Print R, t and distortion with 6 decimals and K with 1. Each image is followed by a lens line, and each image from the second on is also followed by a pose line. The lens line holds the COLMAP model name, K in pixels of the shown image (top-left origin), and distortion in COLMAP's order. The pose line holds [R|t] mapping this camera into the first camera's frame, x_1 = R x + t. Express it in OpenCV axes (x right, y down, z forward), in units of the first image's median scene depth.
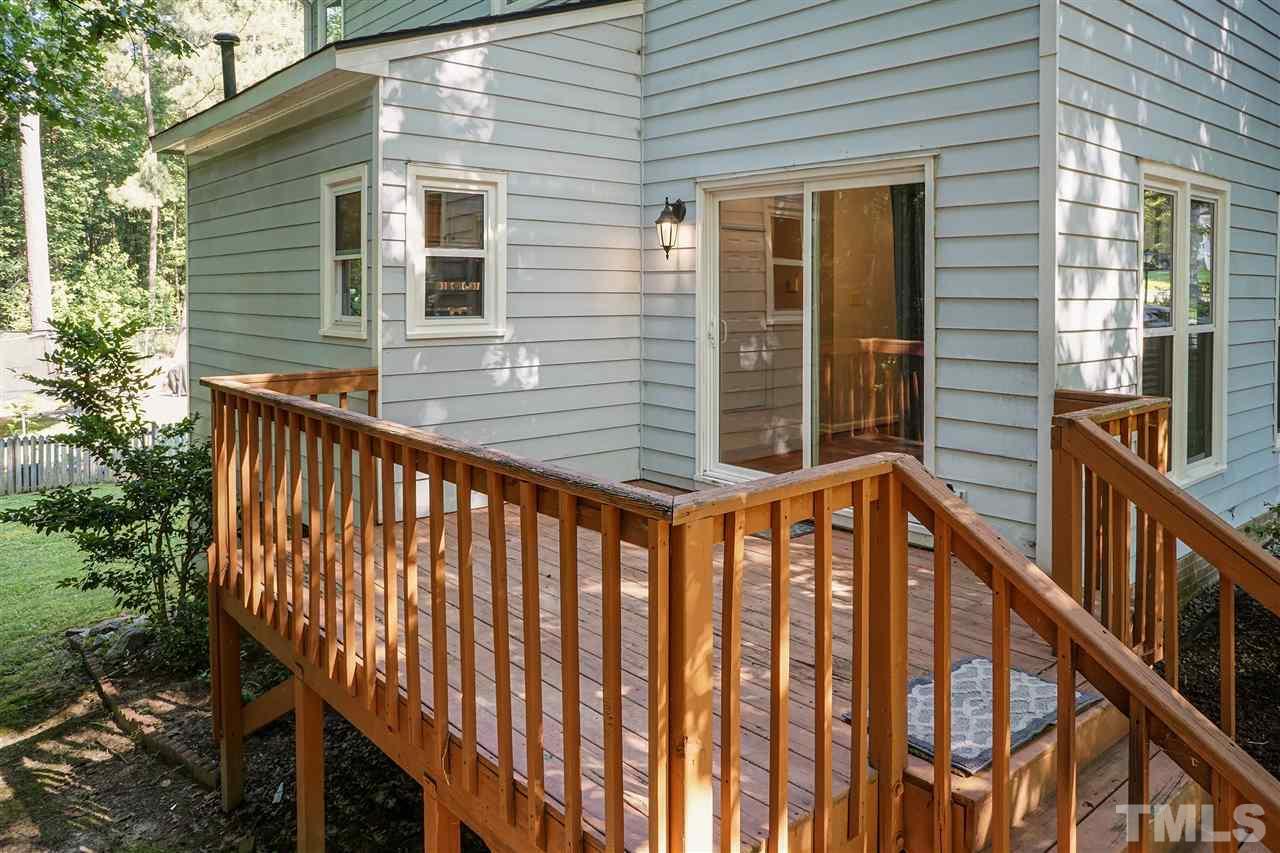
lens RADIAL K [[897.6, 0, 640.0], [0, 897.6, 426.5], [0, 0, 1]] dist [-0.005643, -0.000034]
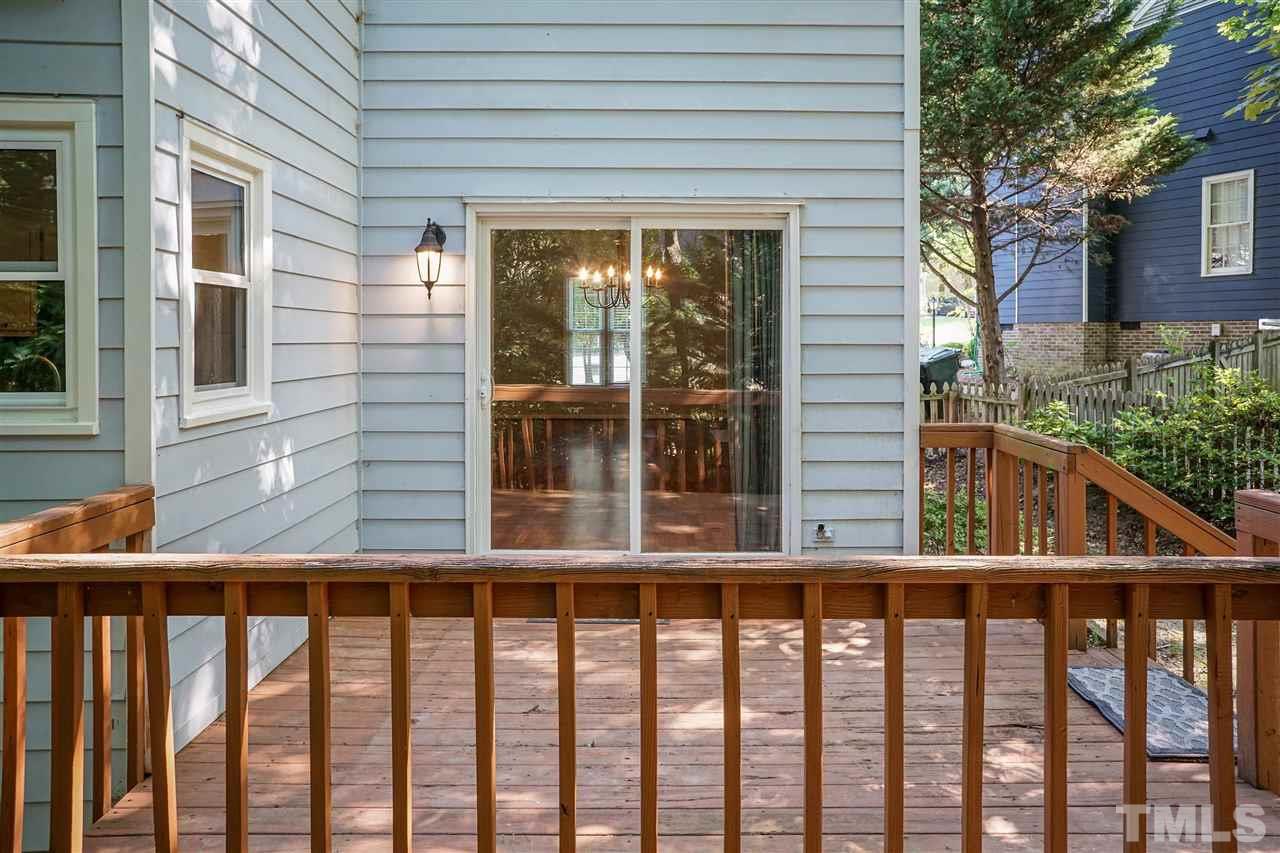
lens RADIAL K [[897.6, 0, 640.0], [0, 897.6, 426.5], [0, 0, 1]] dist [-0.005643, -0.000034]
pose [[0.656620, -0.078713, 0.750103, -0.489522], [0.117542, 0.993067, 0.001315, -0.066133], [-0.745006, 0.087305, 0.661319, 0.419972]]
